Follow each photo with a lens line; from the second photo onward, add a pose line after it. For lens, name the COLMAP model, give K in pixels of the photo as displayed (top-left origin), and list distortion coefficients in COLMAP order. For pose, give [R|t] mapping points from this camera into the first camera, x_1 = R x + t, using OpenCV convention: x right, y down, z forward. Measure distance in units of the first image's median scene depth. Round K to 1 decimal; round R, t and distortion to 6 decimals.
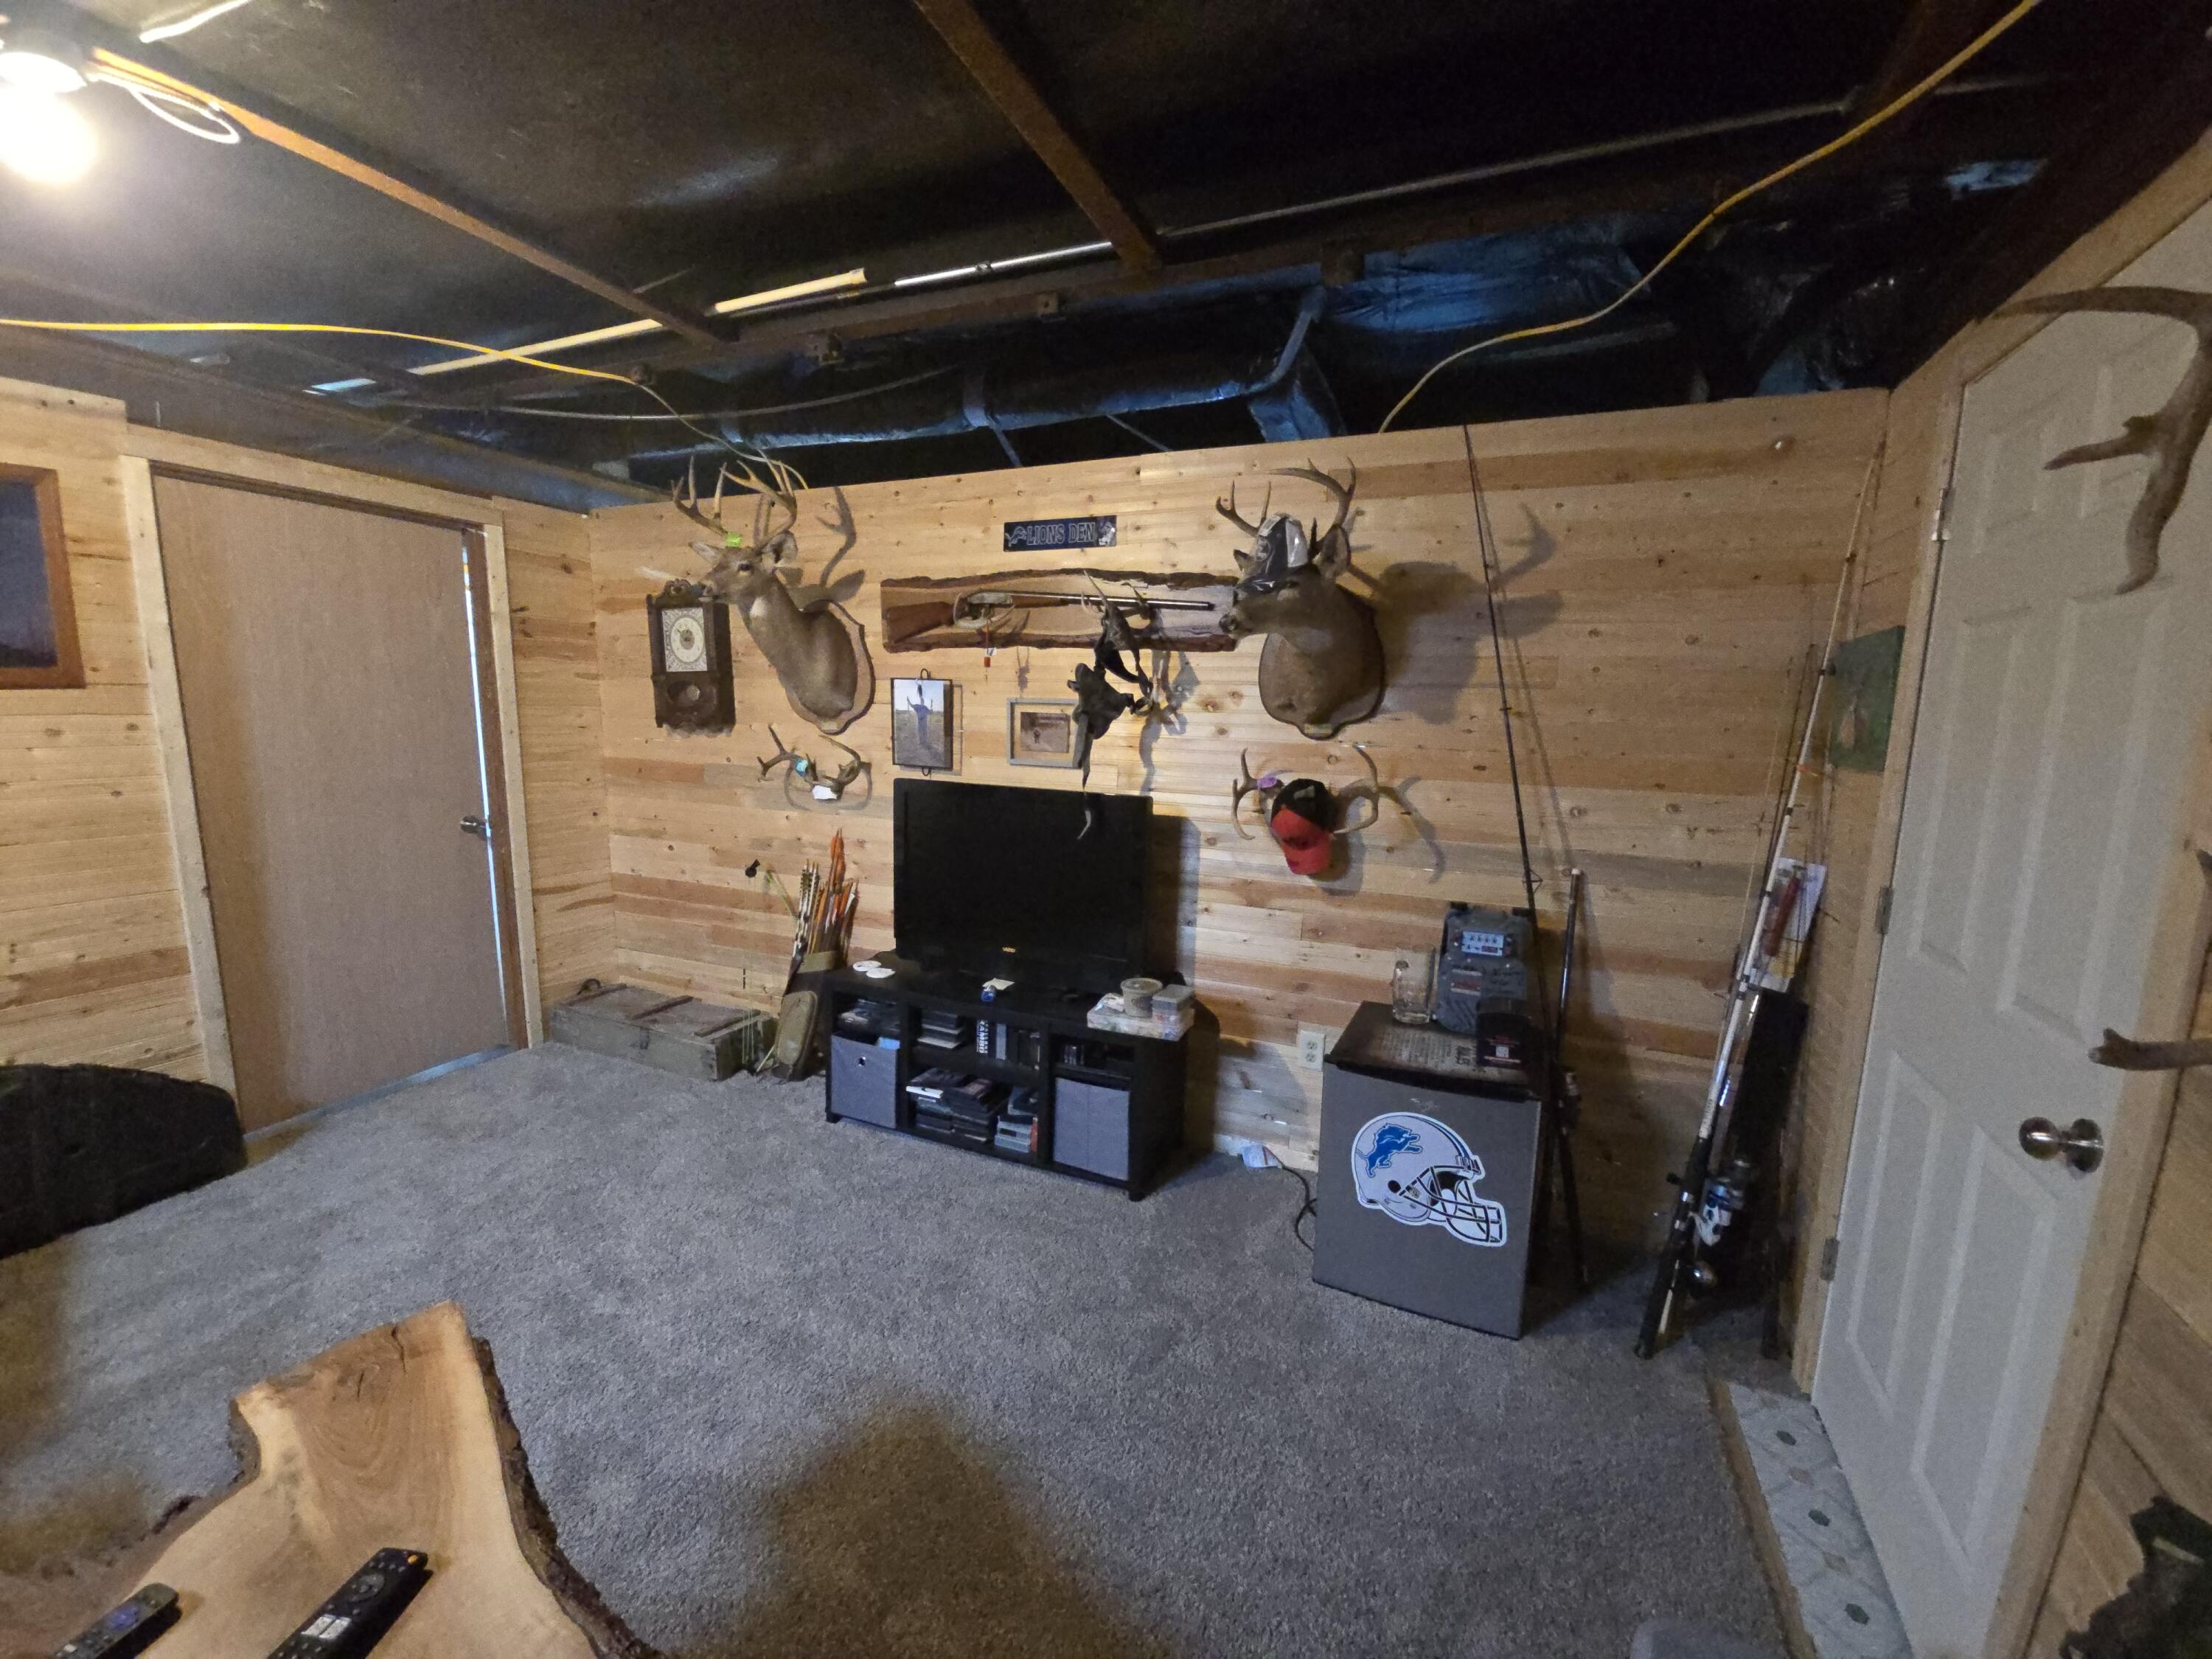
lens RADIAL K [[903.4, 0, 1104.1], [0, 903.4, 838.1], [0, 0, 1]] dist [0.001919, -0.002837]
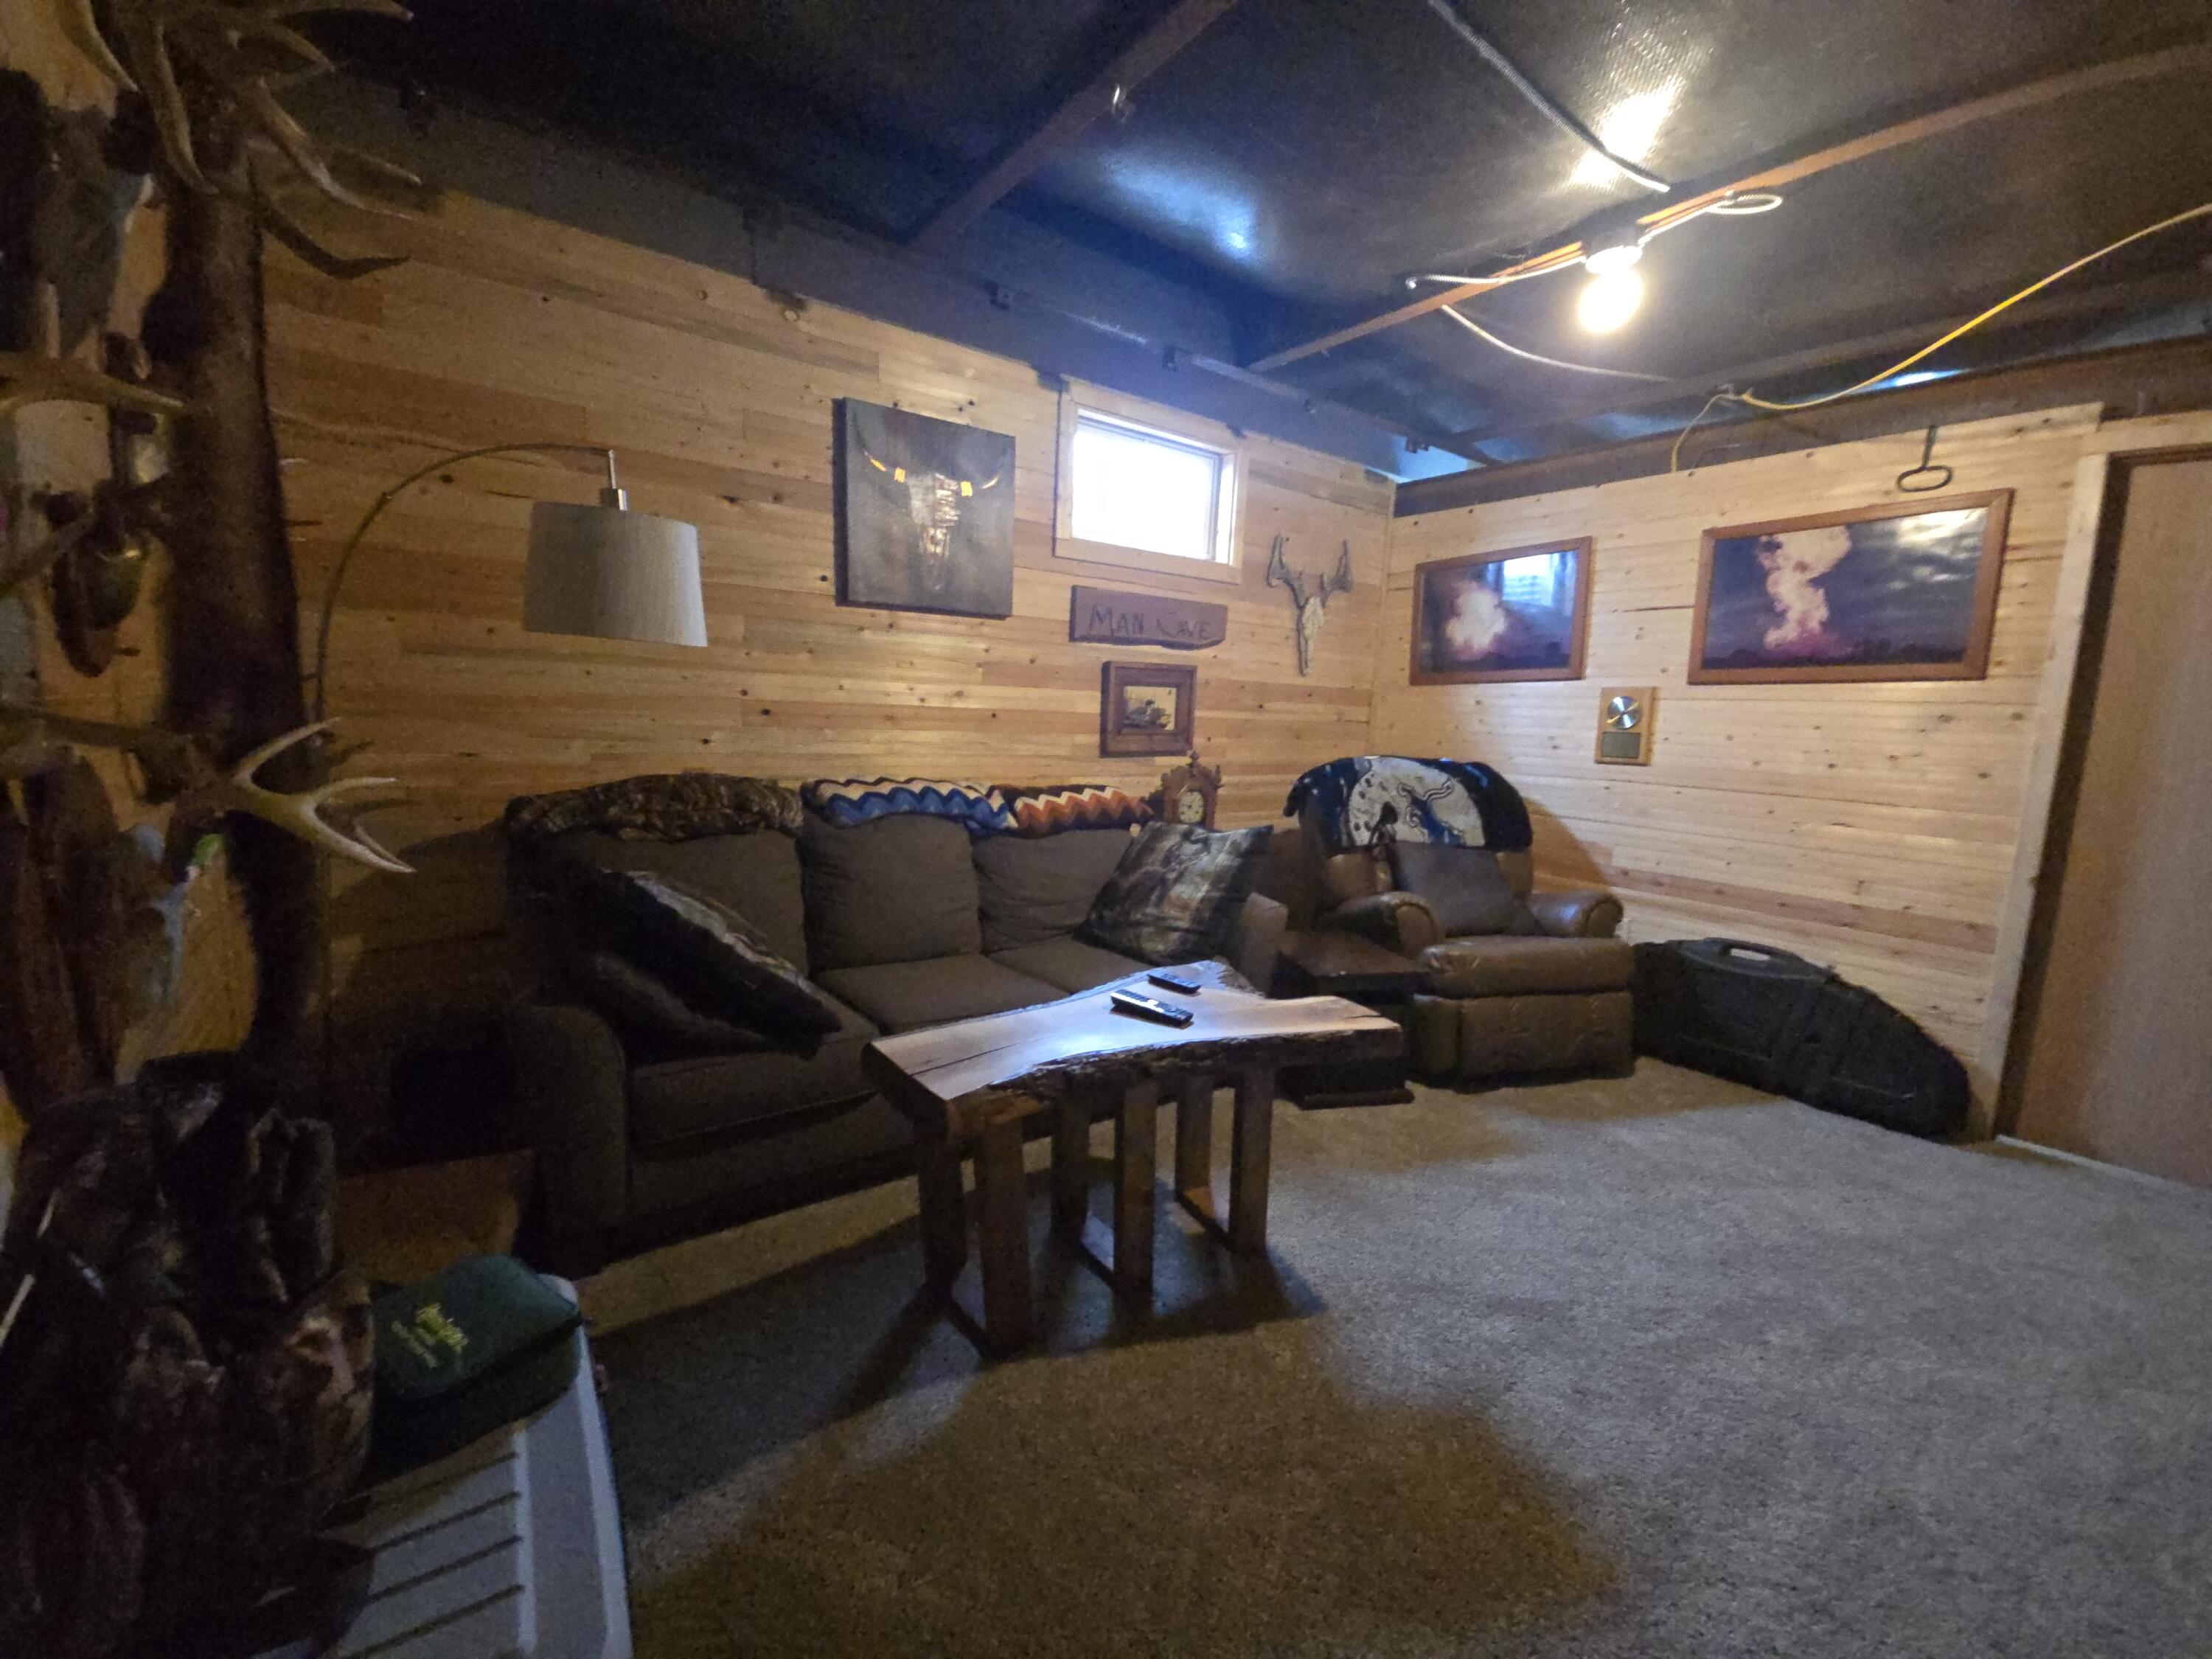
lens RADIAL K [[903.4, 0, 1105.4], [0, 903.4, 822.3], [0, 0, 1]] dist [0.001919, -0.002837]
pose [[-0.443212, 0.084496, -0.892425, 0.389462], [-0.186918, 0.964953, 0.184194, 0.002724], [0.876712, 0.248448, -0.411885, 0.559740]]
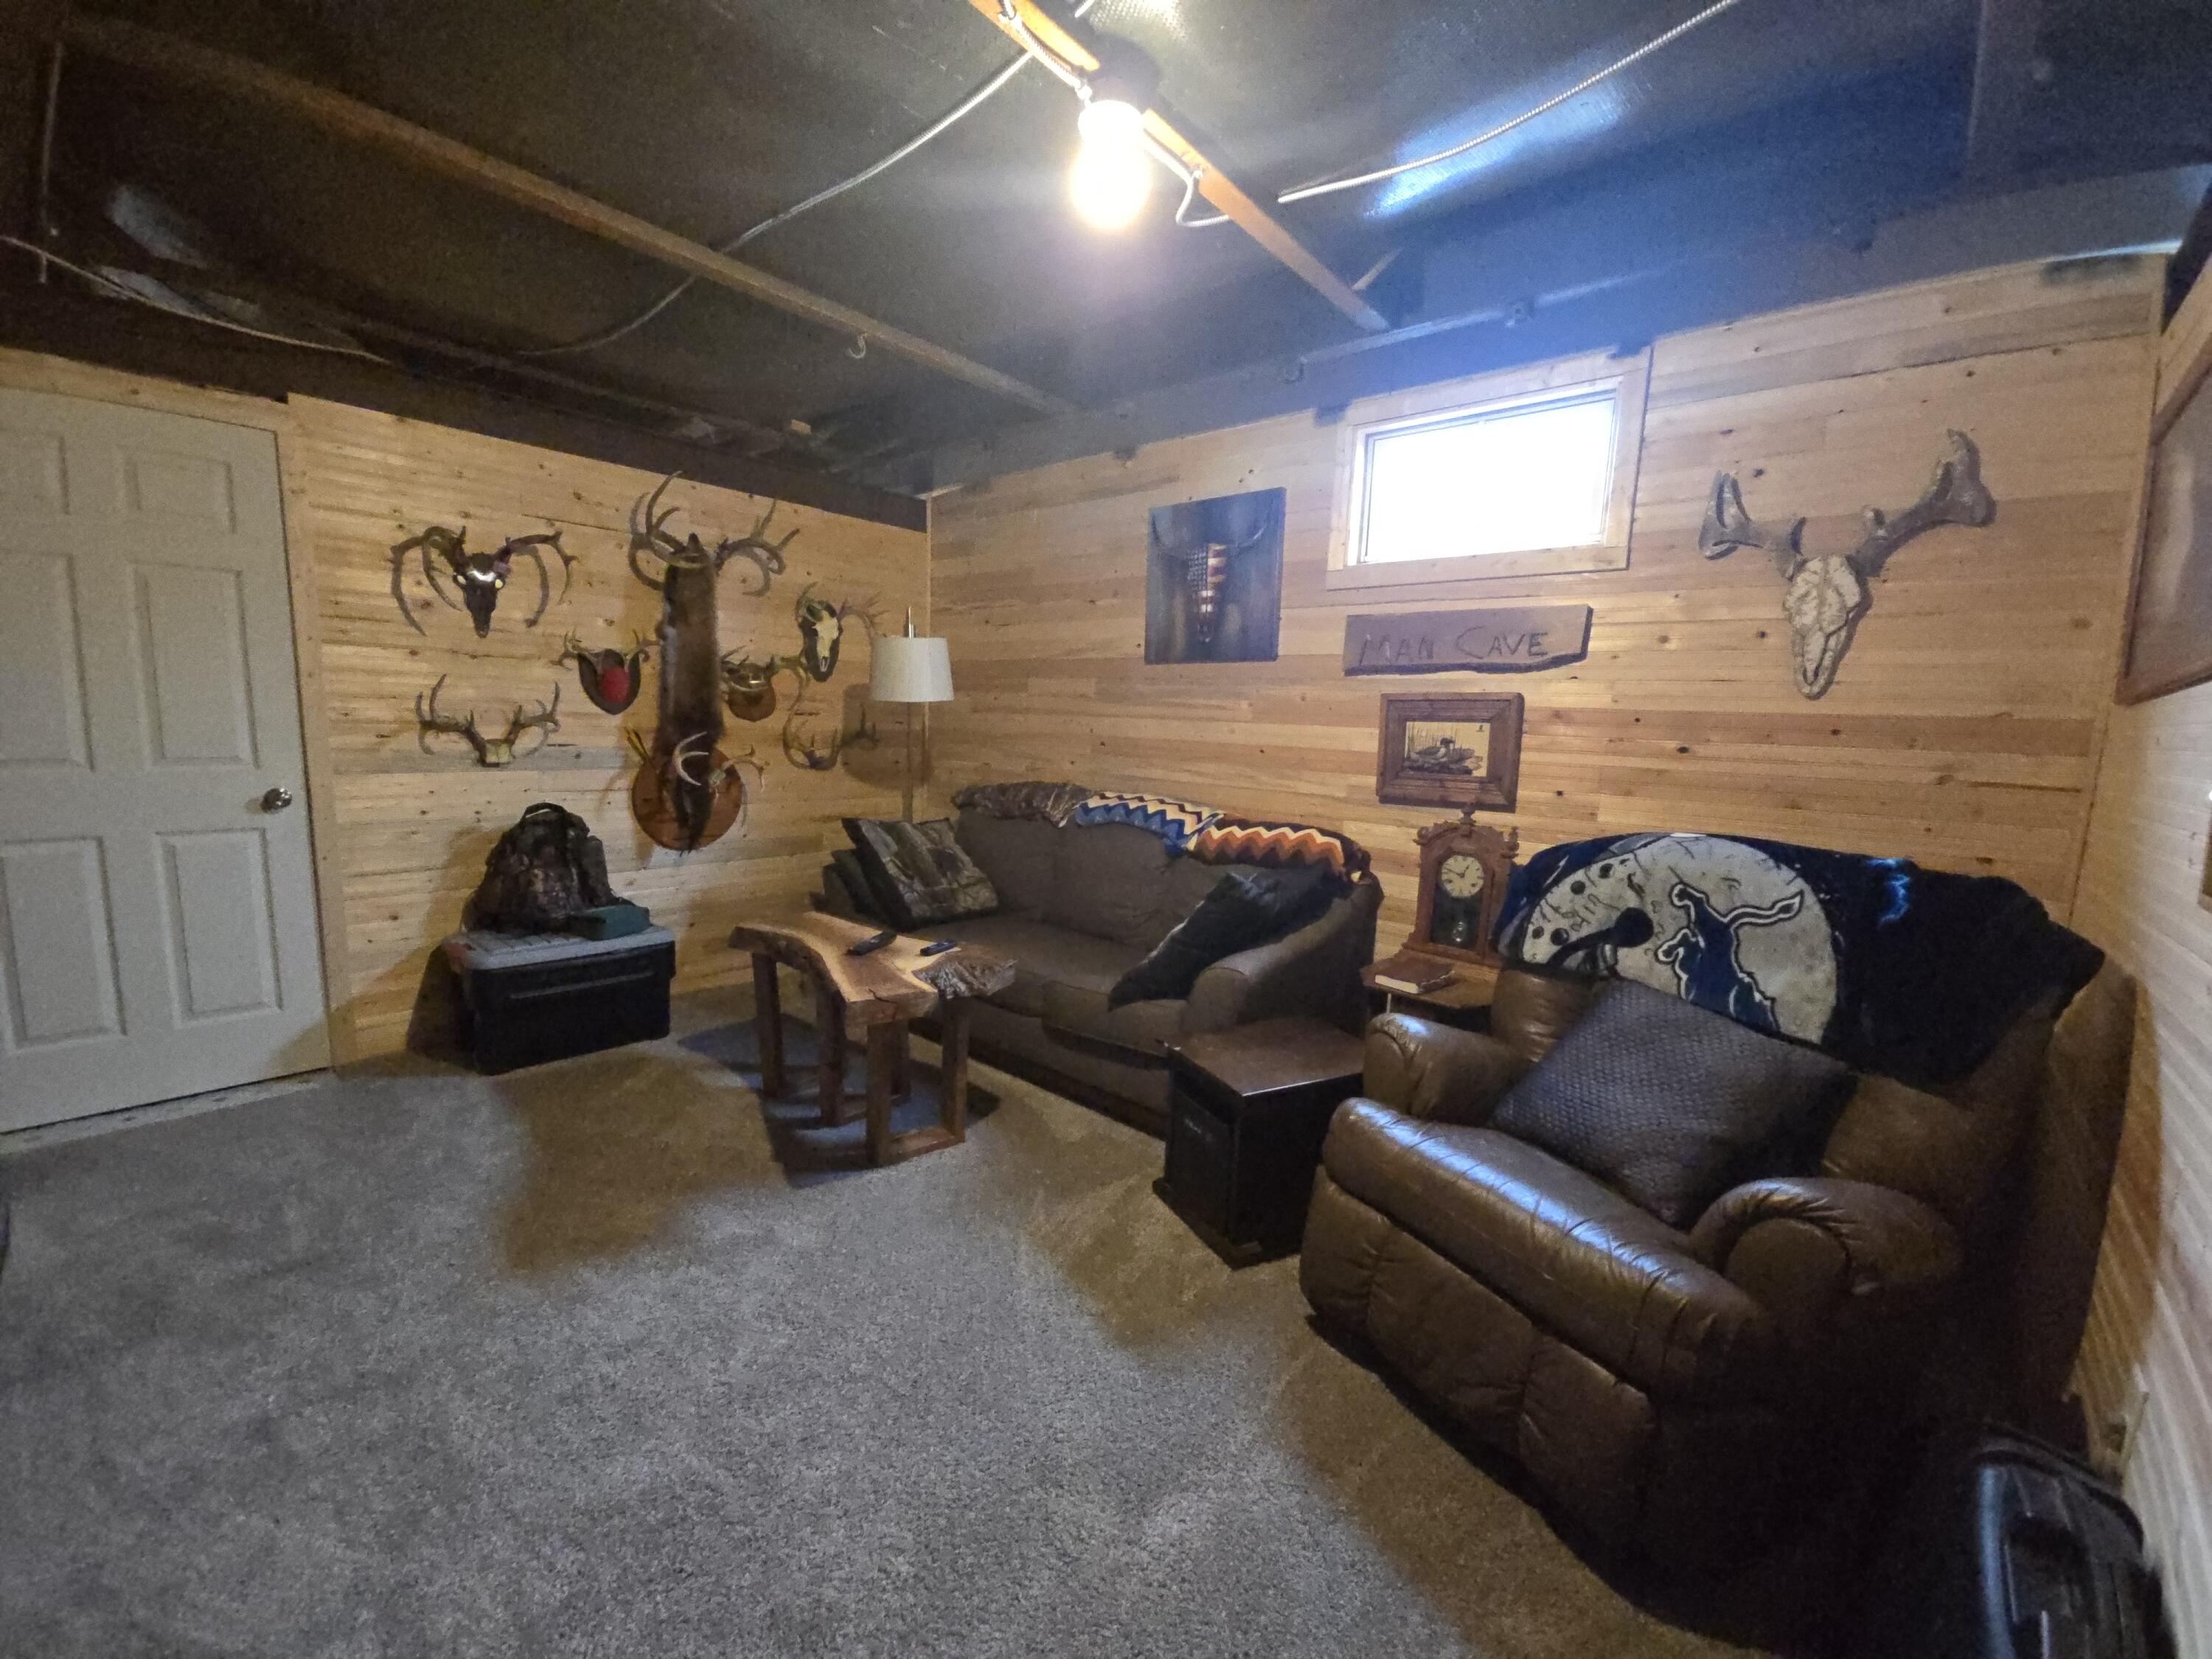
lens RADIAL K [[903.4, 0, 1113.3], [0, 903.4, 832.6], [0, 0, 1]] dist [0.001919, -0.002837]
pose [[-0.975605, -0.071477, 0.207570, -0.803520], [-0.009820, 0.958774, 0.284002, -0.149597], [-0.219312, 0.275035, -0.936086, 1.228344]]
